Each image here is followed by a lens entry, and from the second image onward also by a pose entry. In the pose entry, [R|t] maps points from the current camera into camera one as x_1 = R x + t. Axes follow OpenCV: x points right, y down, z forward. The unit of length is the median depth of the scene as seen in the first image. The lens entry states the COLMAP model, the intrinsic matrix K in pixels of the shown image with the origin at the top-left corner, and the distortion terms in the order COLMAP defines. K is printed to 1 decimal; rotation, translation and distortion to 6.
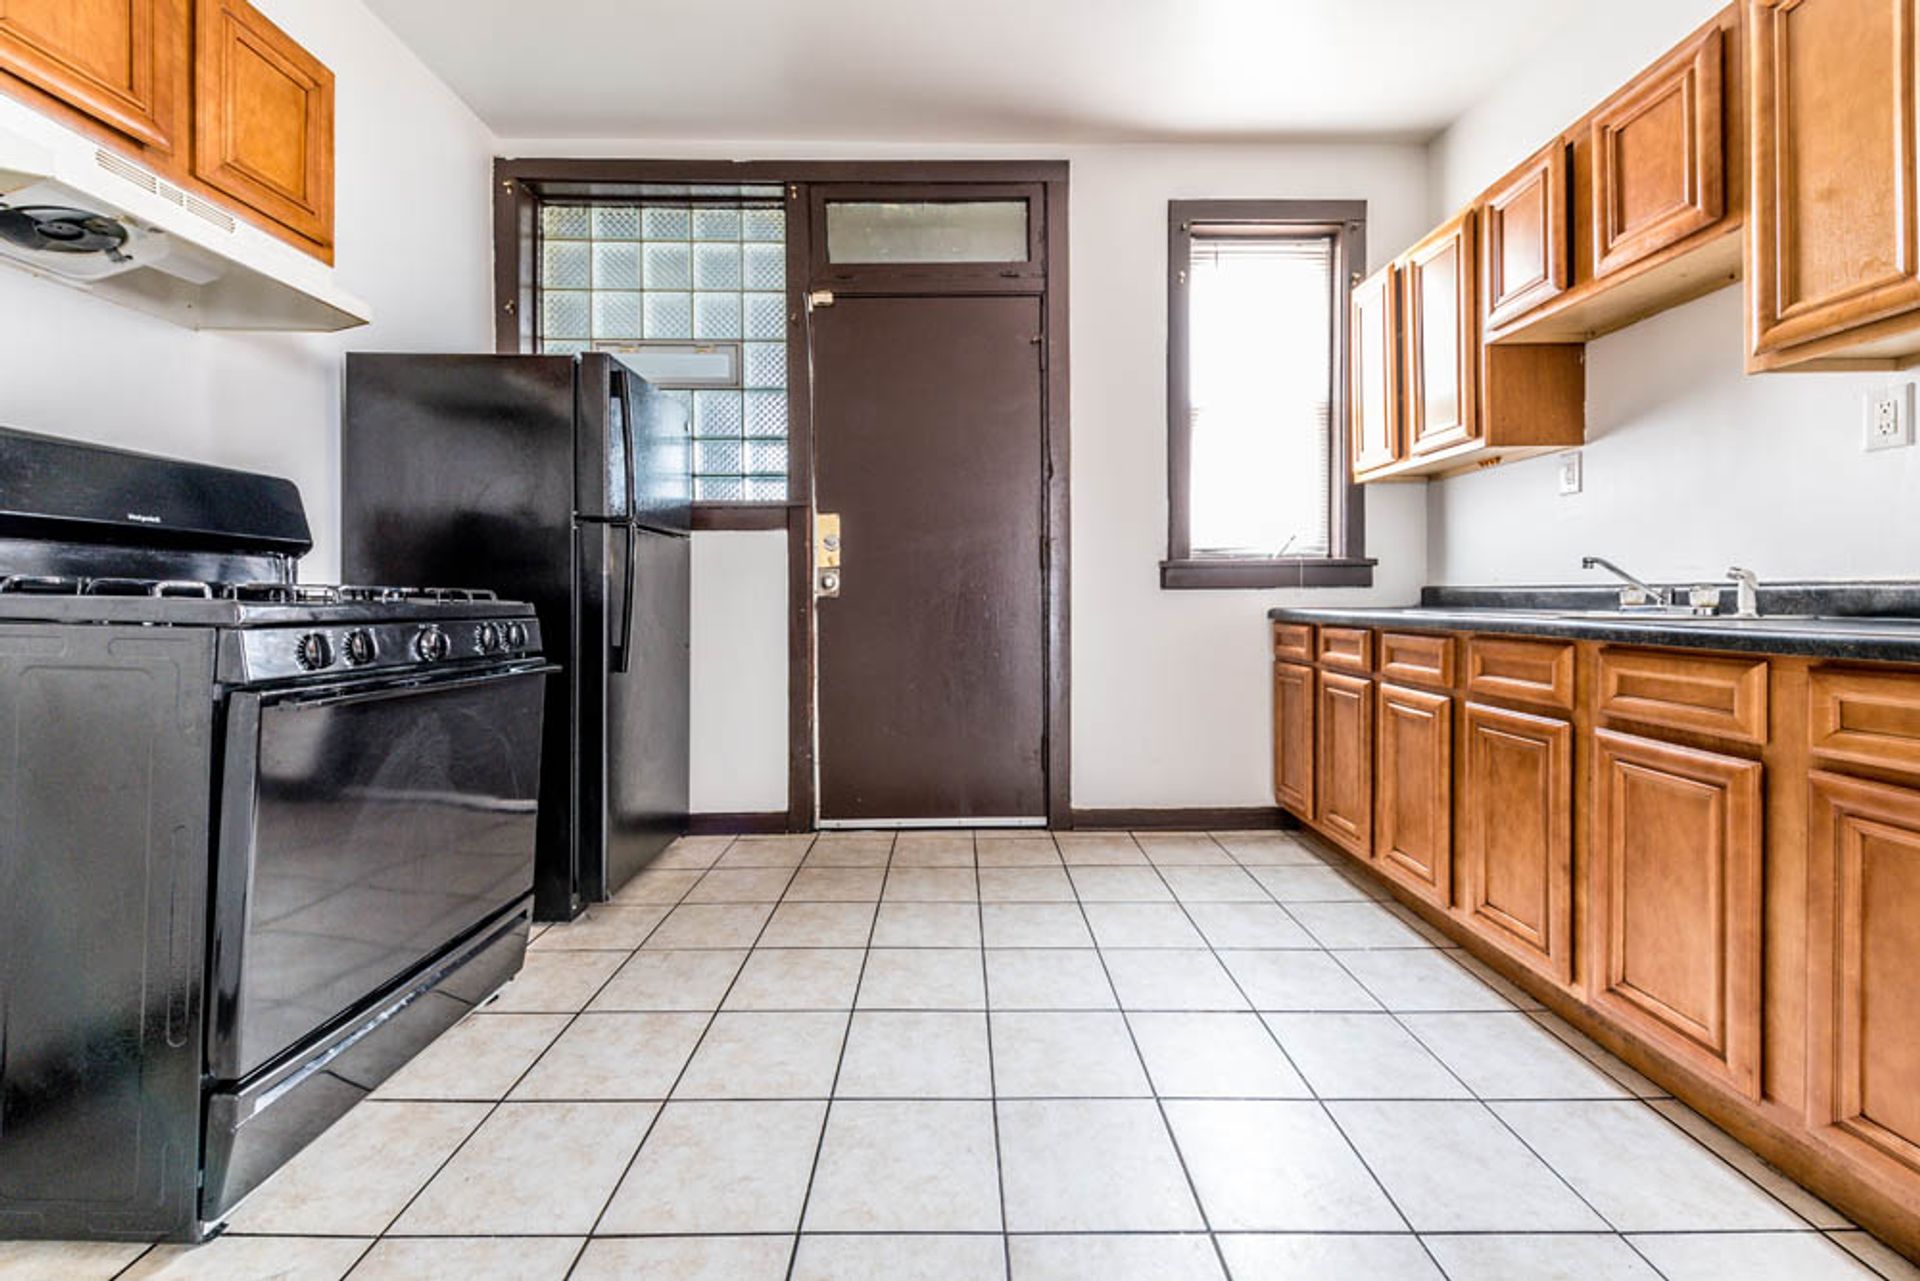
lens RADIAL K [[780.0, 0, 974.6], [0, 780.0, 610.6], [0, 0, 1]] dist [0.010419, -0.005127]
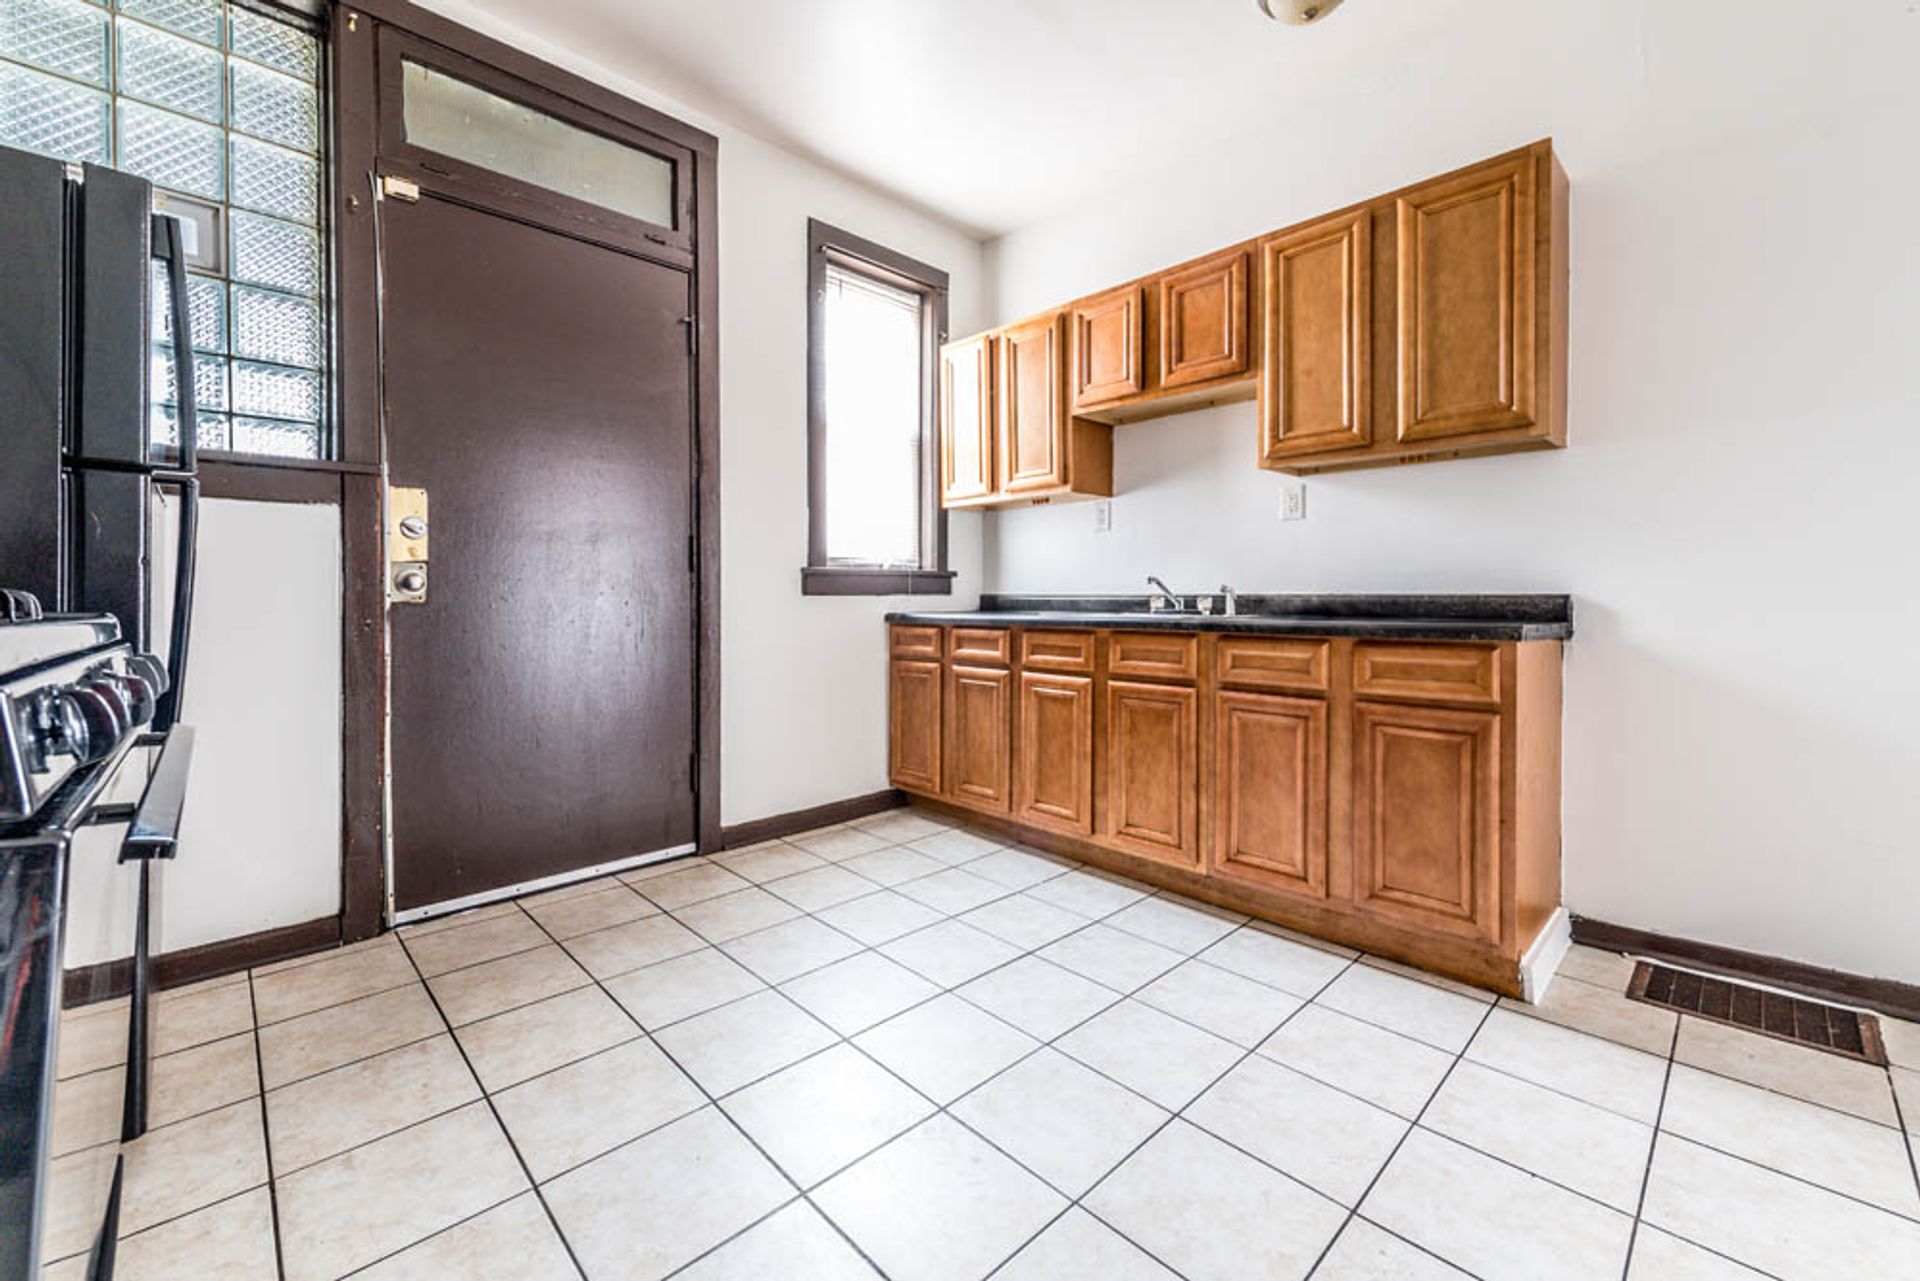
lens RADIAL K [[761.4, 0, 960.9], [0, 761.4, 614.9], [0, 0, 1]] dist [0.008944, -0.004758]
pose [[0.733452, -0.010331, 0.679663, -0.305624], [0.010146, 0.999939, 0.004251, -0.003972], [-0.679666, 0.003778, 0.733512, 0.136067]]
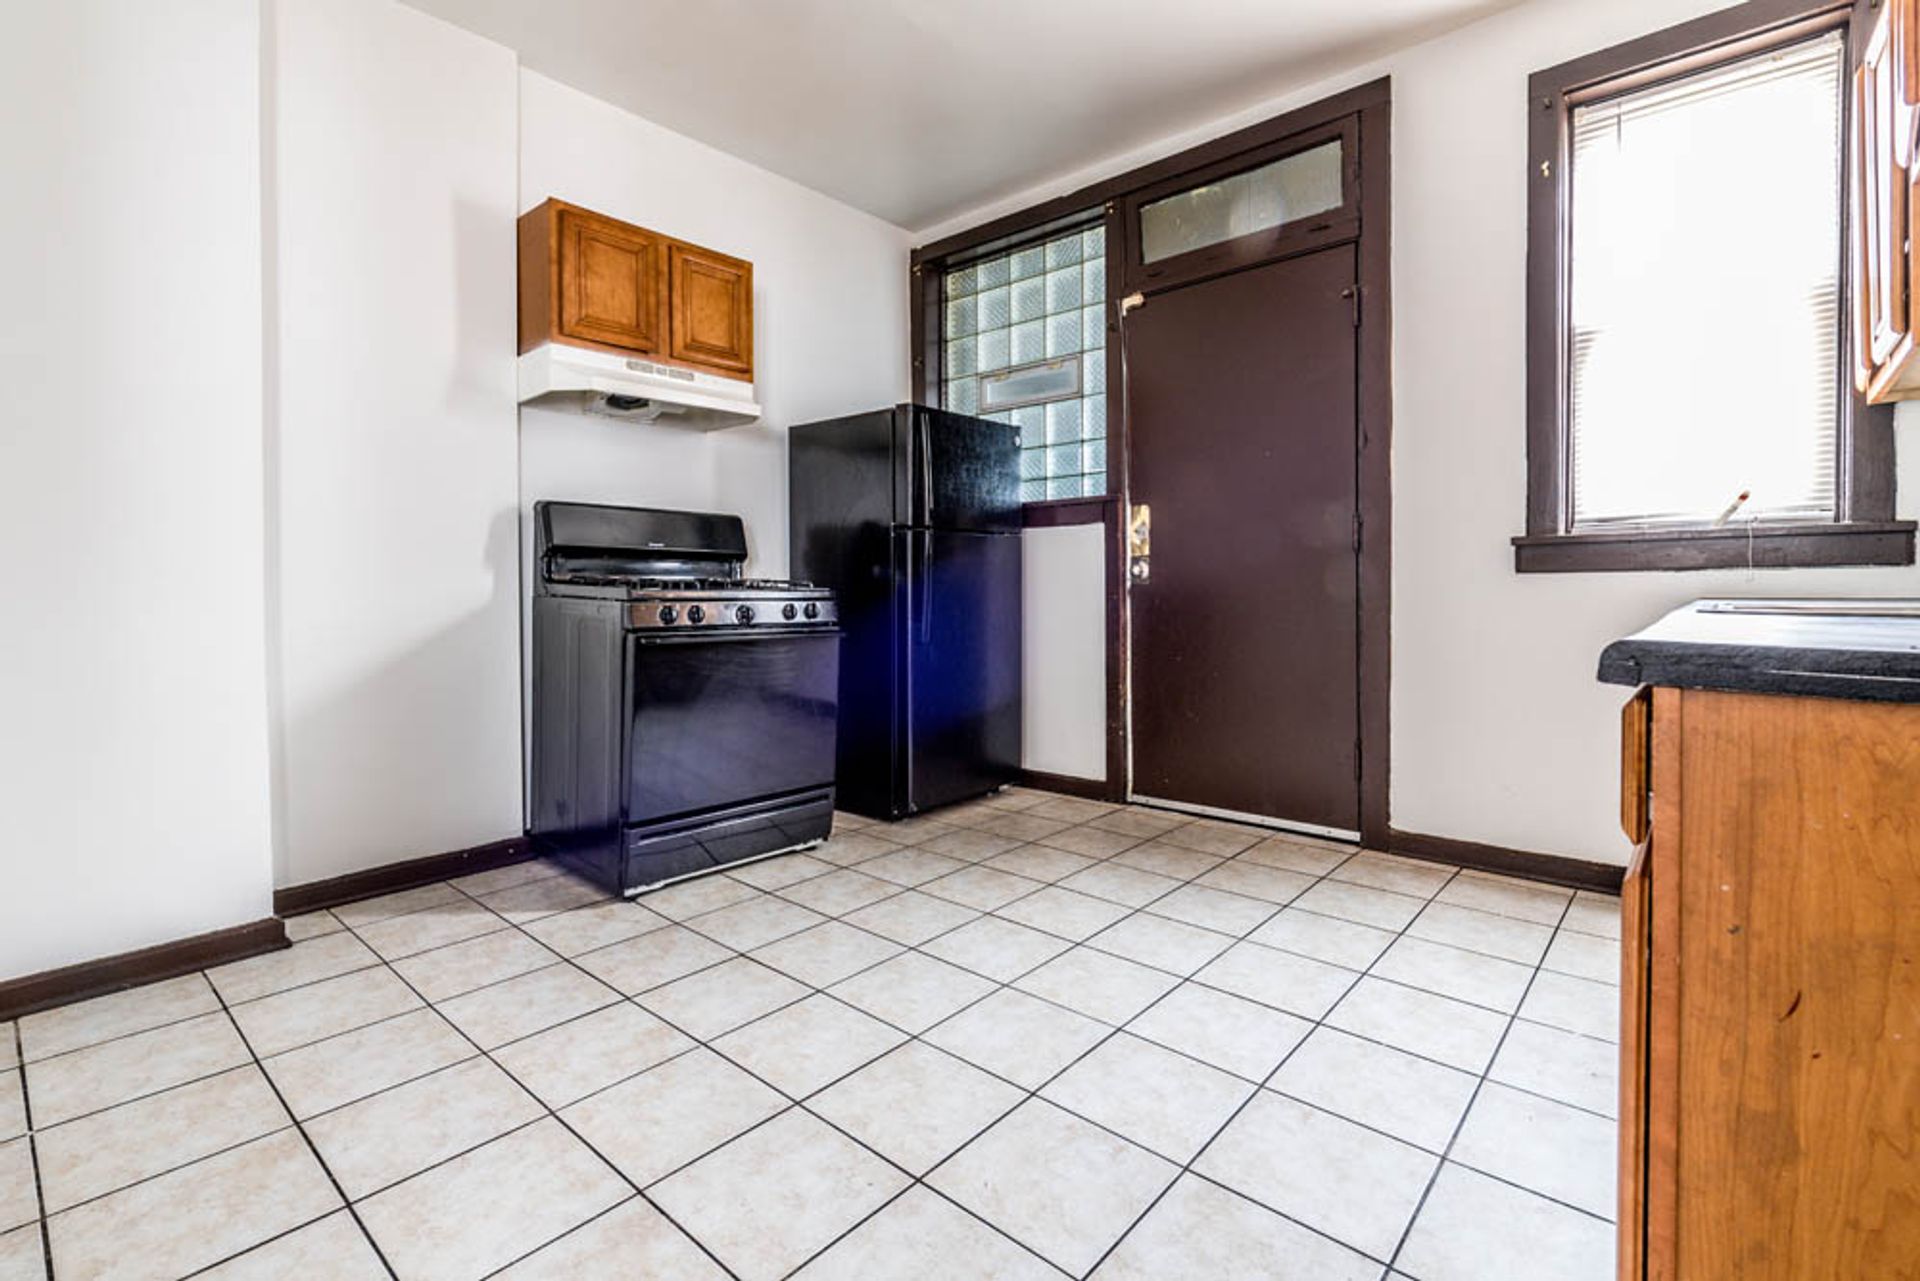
lens RADIAL K [[879.0, 0, 964.8], [0, 879.0, 621.7], [0, 0, 1]] dist [-0.001489, -0.002125]
pose [[0.739346, 0.024650, -0.672874, 0.454030], [-0.008497, 0.999592, 0.027282, 0.002742], [0.673272, -0.014454, 0.739254, -0.036654]]
